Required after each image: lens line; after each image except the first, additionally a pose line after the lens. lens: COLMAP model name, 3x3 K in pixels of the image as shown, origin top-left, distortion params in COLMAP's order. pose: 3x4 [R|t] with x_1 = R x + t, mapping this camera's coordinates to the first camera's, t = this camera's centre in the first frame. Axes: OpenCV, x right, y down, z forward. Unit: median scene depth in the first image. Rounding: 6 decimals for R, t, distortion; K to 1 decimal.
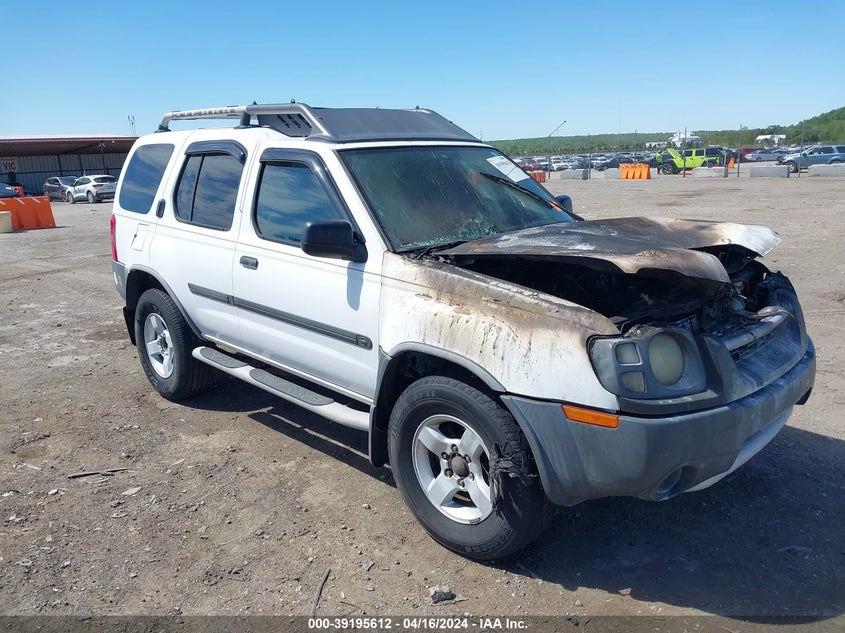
lens RADIAL K [[683.0, 0, 422.5], [0, 683.0, 316.5], [0, 0, 1]] dist [-0.004532, -0.002981]
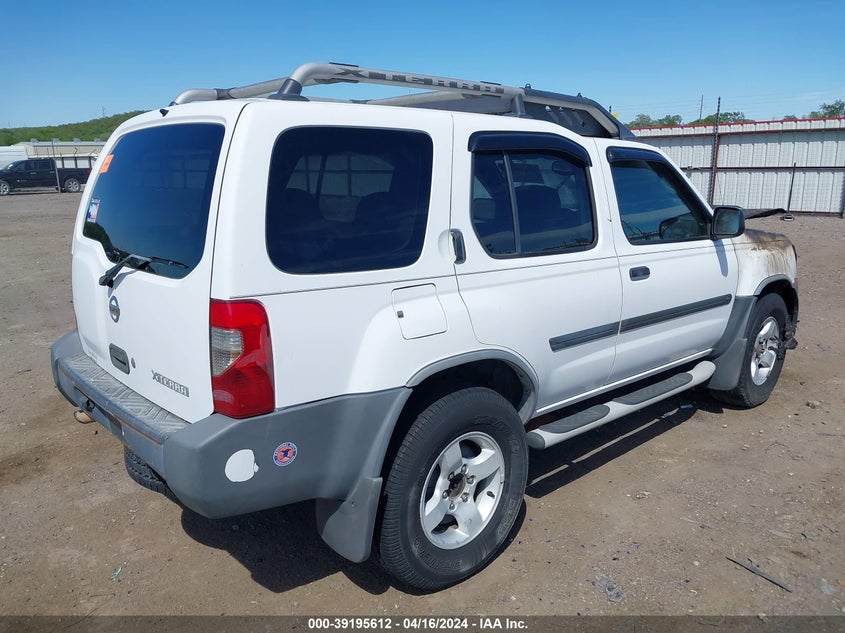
lens RADIAL K [[710.8, 0, 427.8], [0, 710.8, 329.2], [0, 0, 1]] dist [0.006555, -0.001978]
pose [[0.029853, -0.218484, 0.975384, -1.110865], [0.239220, 0.949022, 0.205258, -0.249943], [-0.970506, 0.227203, 0.080597, 1.139639]]
